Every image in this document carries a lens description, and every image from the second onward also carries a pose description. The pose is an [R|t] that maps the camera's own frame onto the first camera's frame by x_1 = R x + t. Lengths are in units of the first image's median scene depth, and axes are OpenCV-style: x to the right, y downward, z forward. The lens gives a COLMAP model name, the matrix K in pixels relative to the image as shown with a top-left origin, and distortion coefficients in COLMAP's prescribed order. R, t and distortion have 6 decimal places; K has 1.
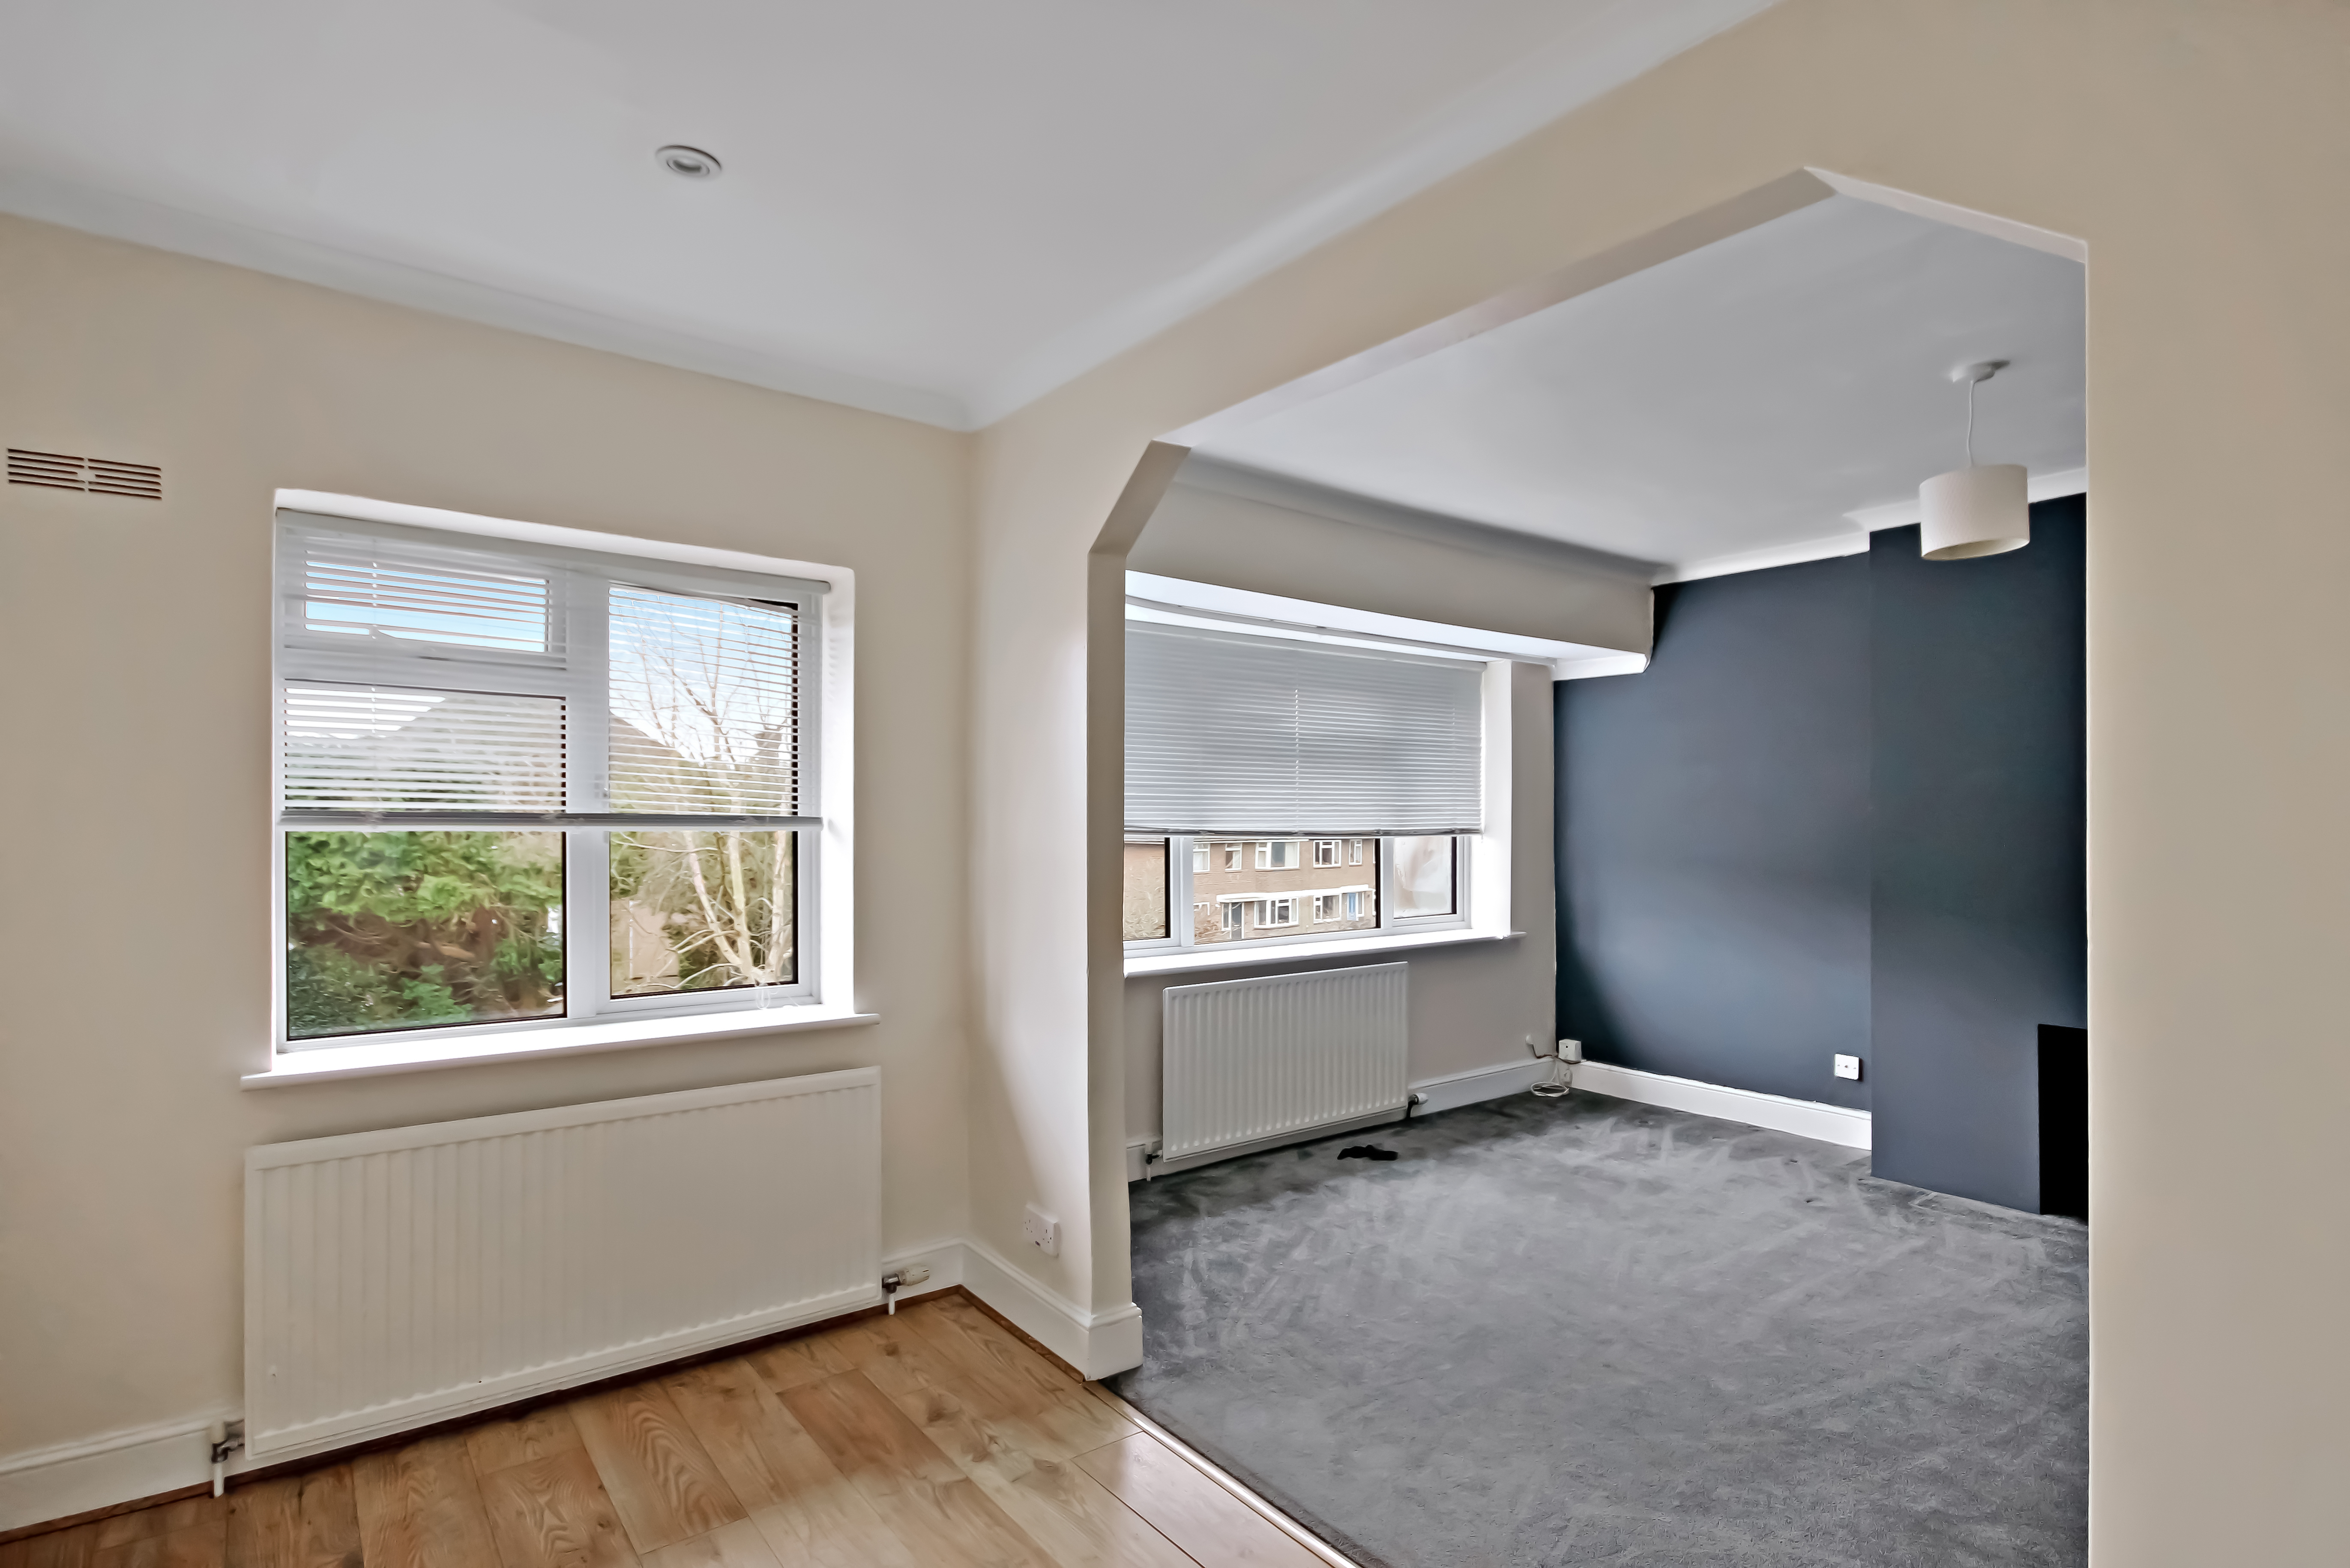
lens RADIAL K [[1178.4, 0, 1175.0], [0, 1178.4, 784.0], [0, 0, 1]] dist [-0.000531, -0.000251]
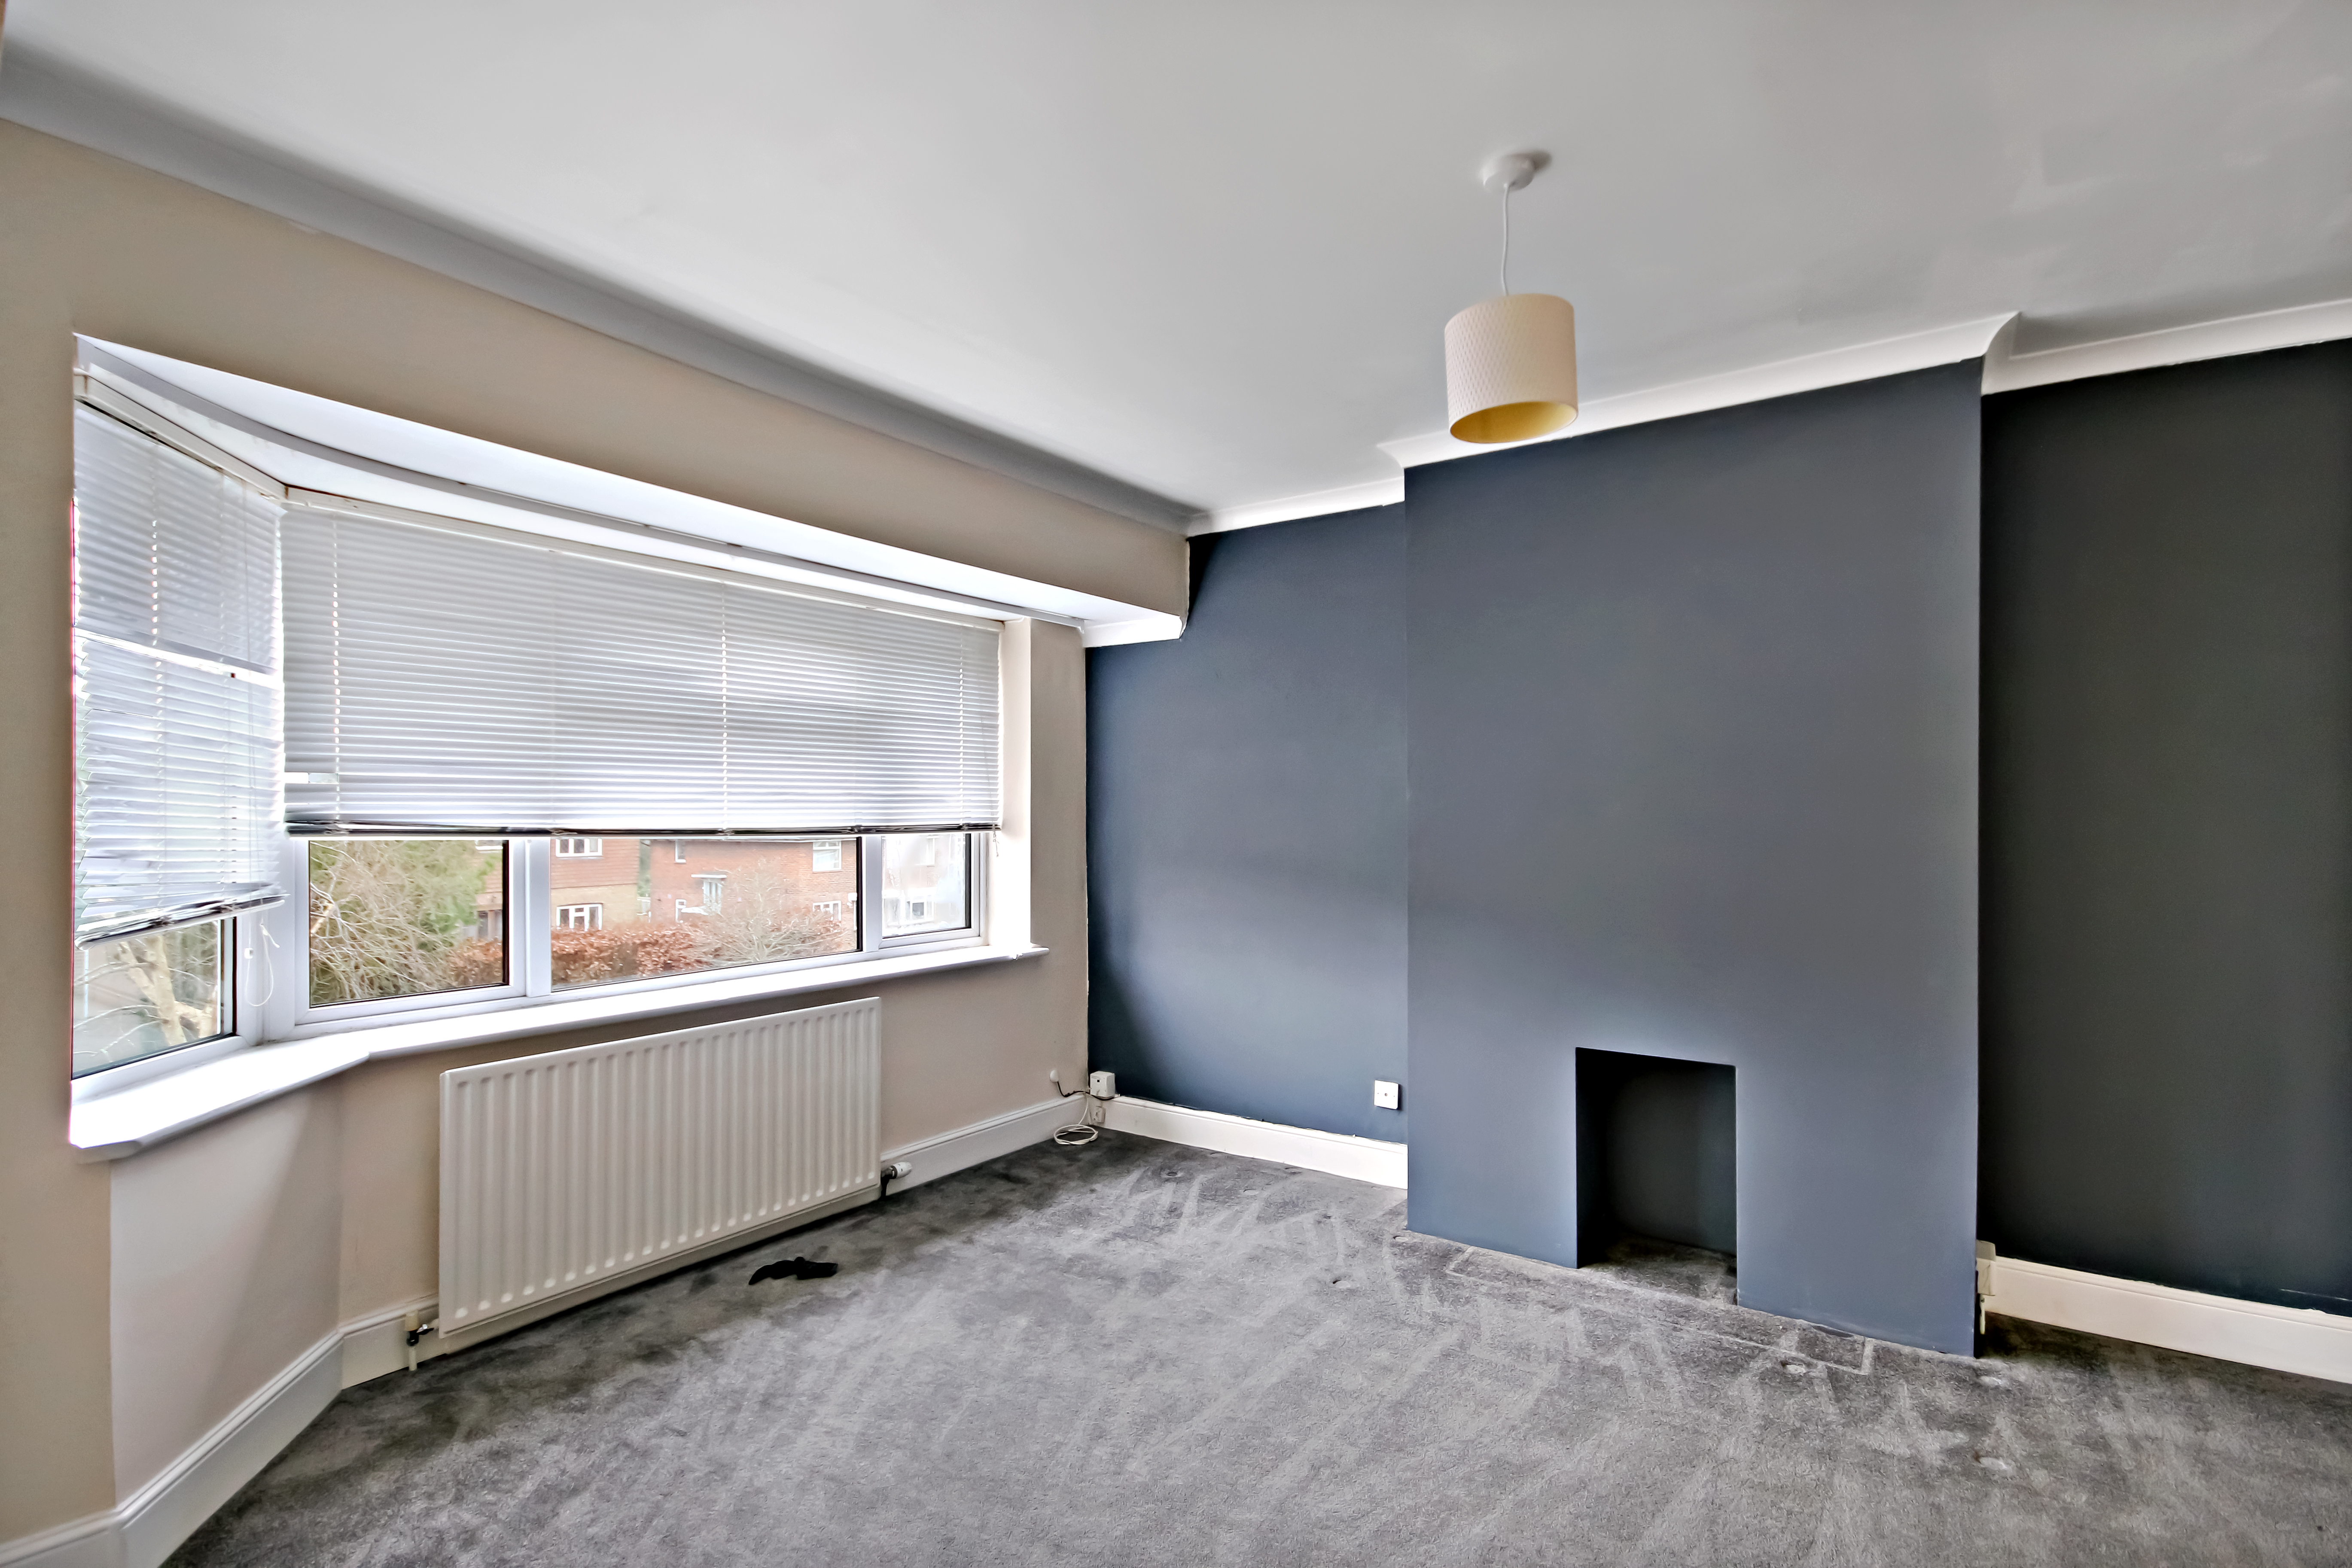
lens RADIAL K [[1179.4, 0, 1176.0], [0, 1179.4, 784.0], [0, 0, 1]] dist [-0.000531, -0.000251]
pose [[0.949784, 0.007486, 0.312816, 0.151593], [-0.008839, 0.999957, 0.002908, 0.008342], [-0.312781, -0.005527, 0.949809, 0.227324]]
